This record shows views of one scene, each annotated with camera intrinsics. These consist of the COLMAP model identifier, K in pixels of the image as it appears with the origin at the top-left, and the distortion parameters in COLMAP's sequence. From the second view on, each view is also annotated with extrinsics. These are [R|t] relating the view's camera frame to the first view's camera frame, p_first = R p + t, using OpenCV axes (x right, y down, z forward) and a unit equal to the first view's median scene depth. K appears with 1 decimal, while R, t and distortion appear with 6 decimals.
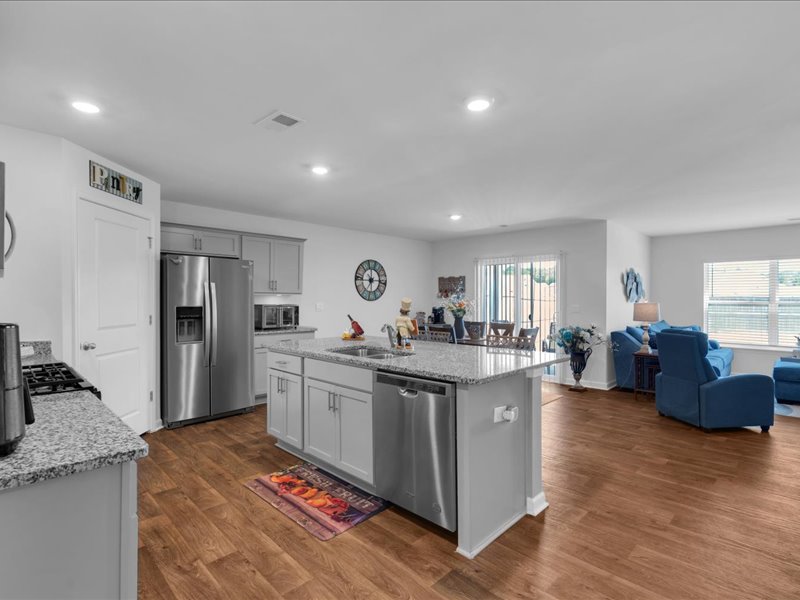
lens RADIAL K [[404.0, 0, 404.9], [0, 404.0, 304.9], [0, 0, 1]] dist [0.011901, -0.000718]
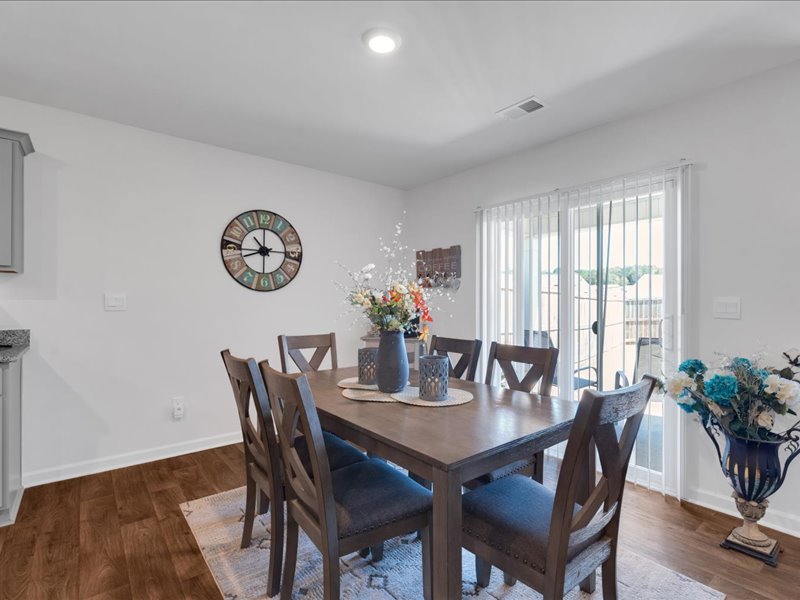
lens RADIAL K [[404.0, 0, 404.9], [0, 404.0, 304.9], [0, 0, 1]] dist [0.011901, -0.000718]
pose [[0.995263, 0.001384, -0.097211, 0.141449], [-0.001377, 0.999999, 0.000145, 0.005849], [0.097211, -0.000011, 0.995264, 0.524499]]
